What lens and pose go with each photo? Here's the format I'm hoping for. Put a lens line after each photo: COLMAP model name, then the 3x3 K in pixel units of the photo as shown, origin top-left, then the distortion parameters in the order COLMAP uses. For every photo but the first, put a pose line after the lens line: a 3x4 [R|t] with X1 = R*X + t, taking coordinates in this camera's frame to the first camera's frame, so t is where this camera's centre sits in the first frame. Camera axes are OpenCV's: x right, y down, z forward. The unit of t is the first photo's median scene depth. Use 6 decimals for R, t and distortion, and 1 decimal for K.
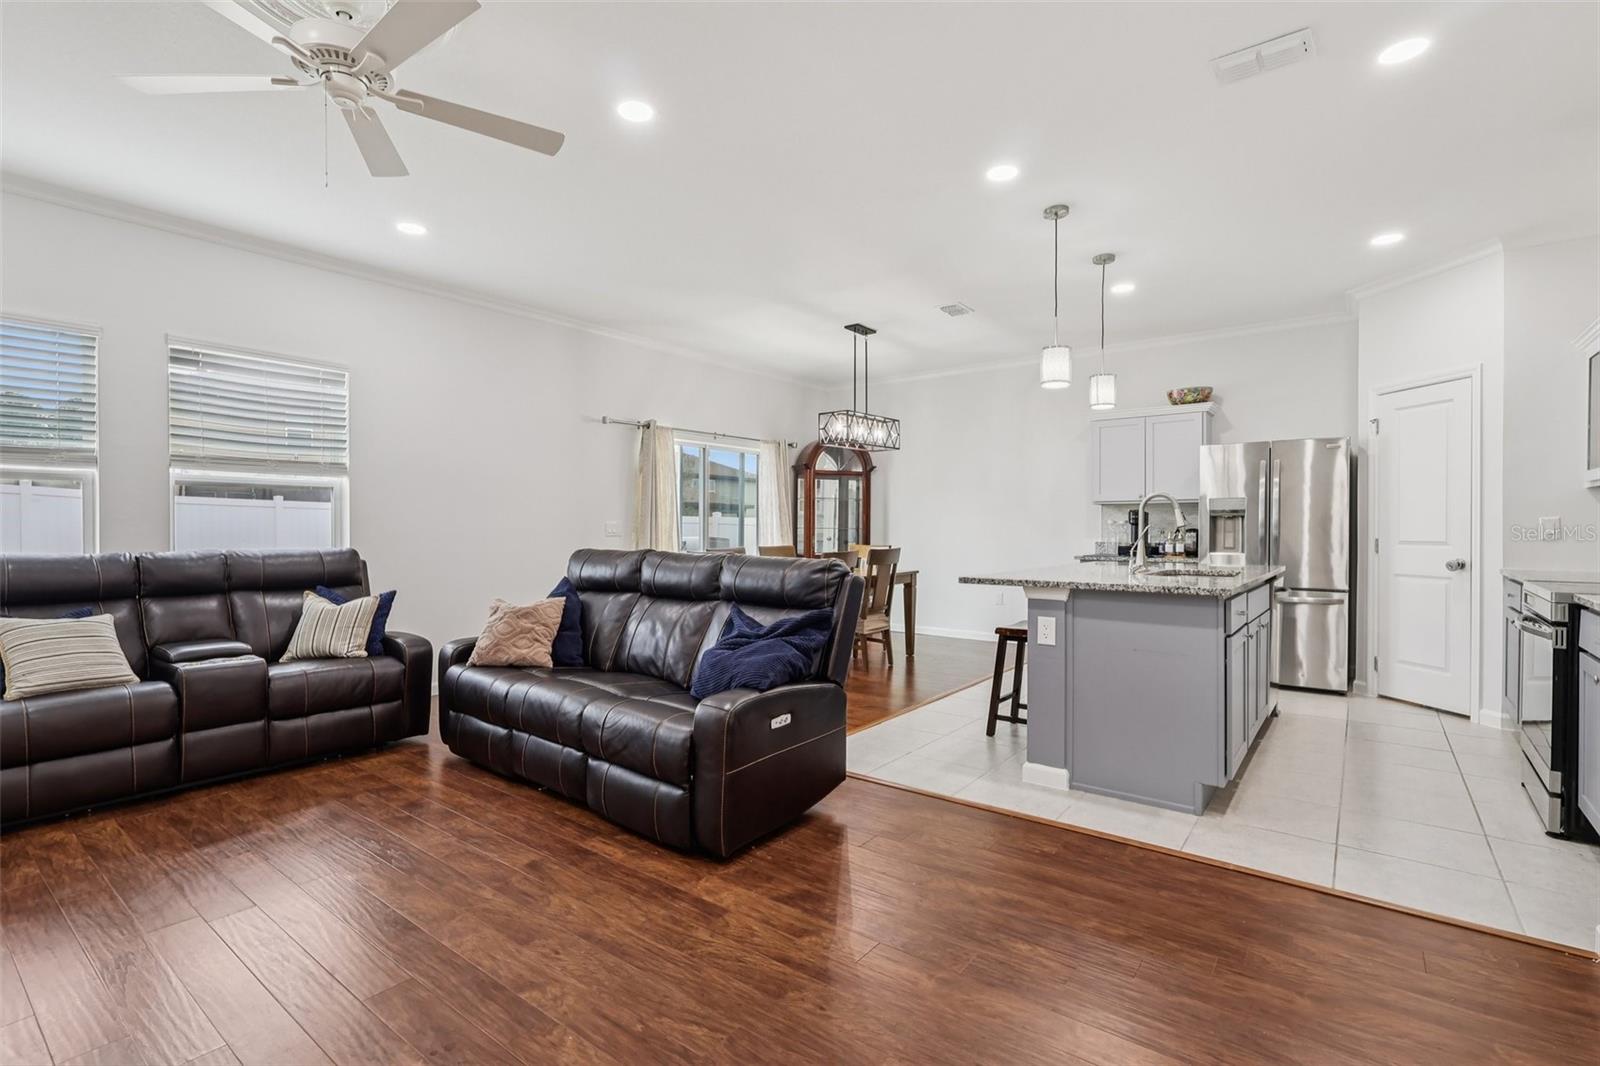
lens RADIAL K [[732.6, 0, 800.0], [0, 732.6, 533.0], [0, 0, 1]] dist [-0.001235, -0.000140]
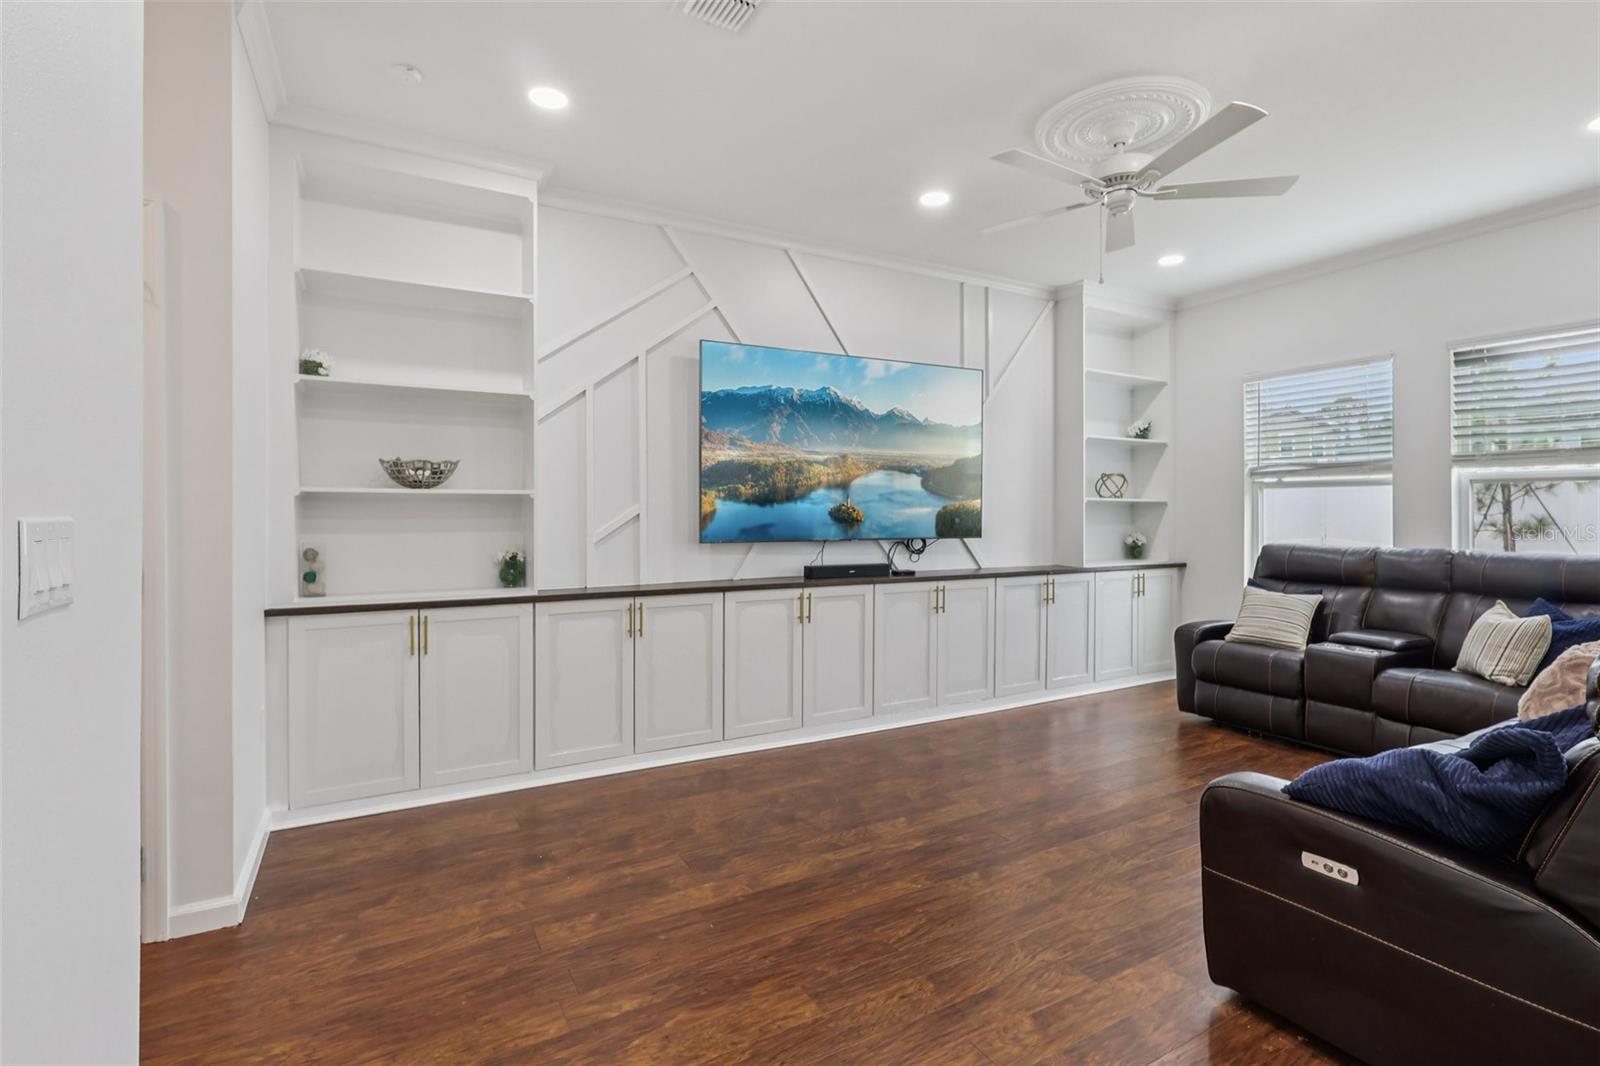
lens RADIAL K [[747.4, 0, 803.9], [0, 747.4, 519.1], [0, 0, 1]] dist [-0.003384, -0.000241]
pose [[-0.381880, 0.007912, -0.924178, 0.604802], [-0.007978, 0.999898, 0.011857, -0.029056], [0.924178, 0.011901, -0.381778, 0.715769]]
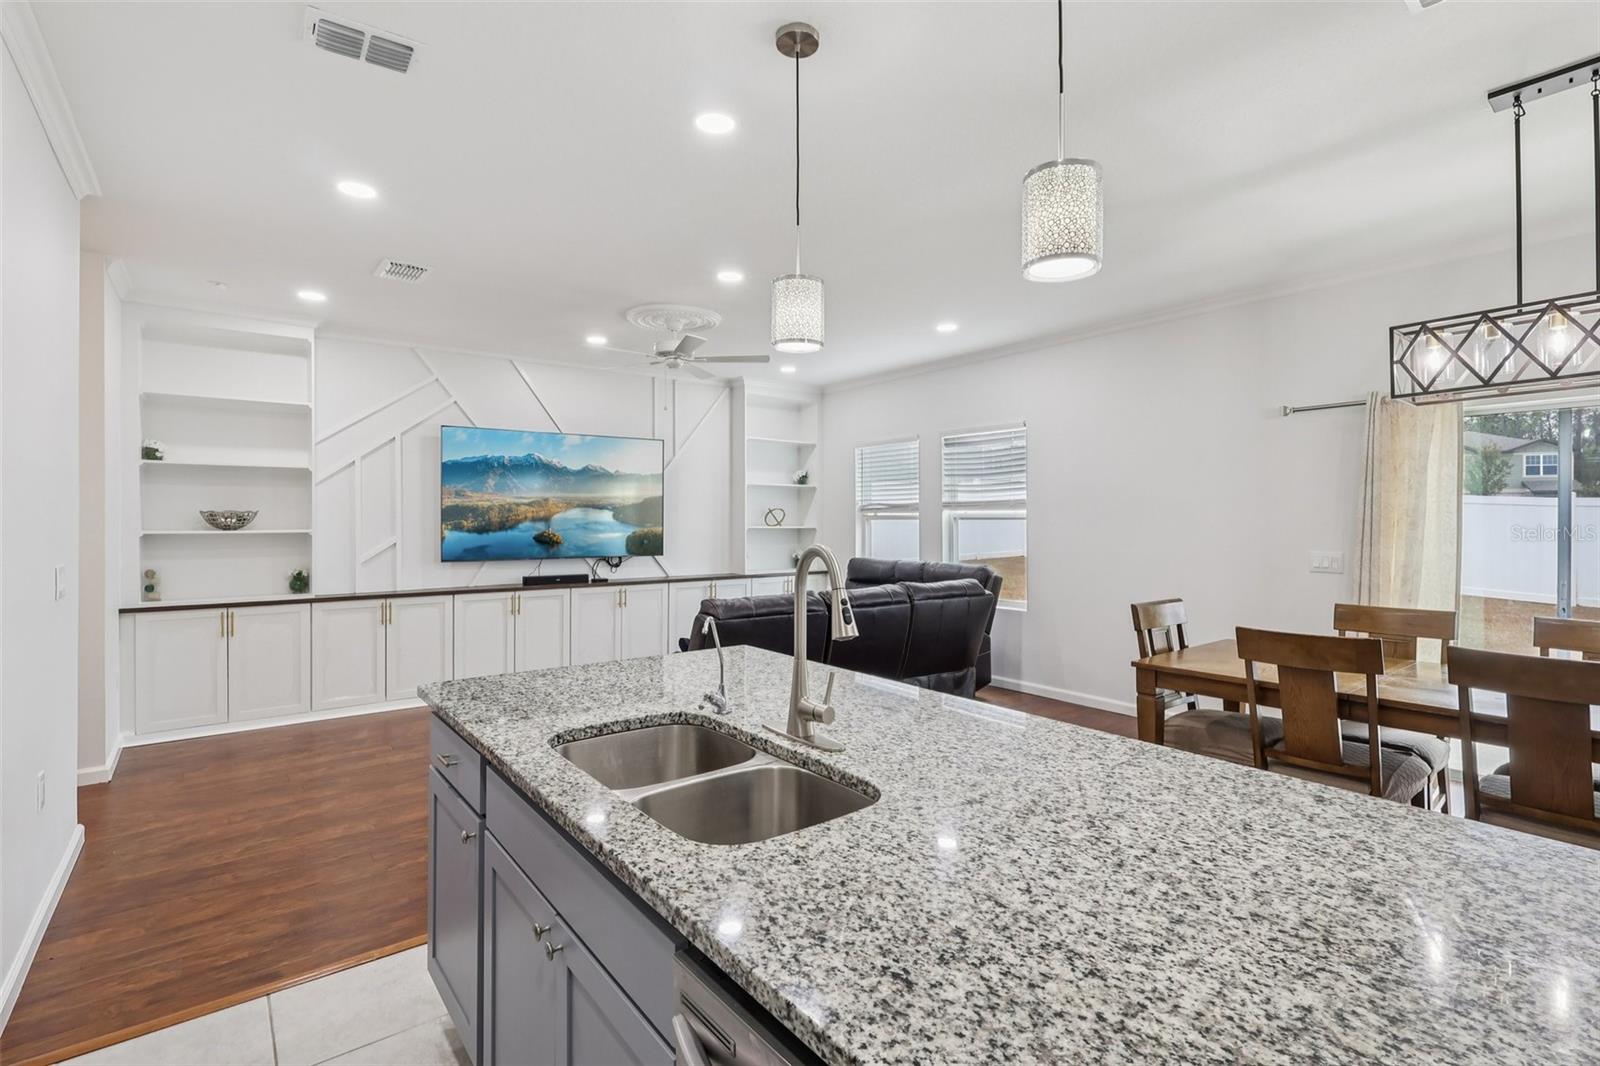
lens RADIAL K [[742.9, 0, 801.1], [0, 742.9, 525.5], [0, 0, 1]] dist [-0.000710, 0.000374]
pose [[-0.243234, 0.007310, -0.969940, 1.102321], [-0.006835, 0.999934, 0.009250, -0.088411], [0.969944, 0.008879, -0.243168, 1.412373]]
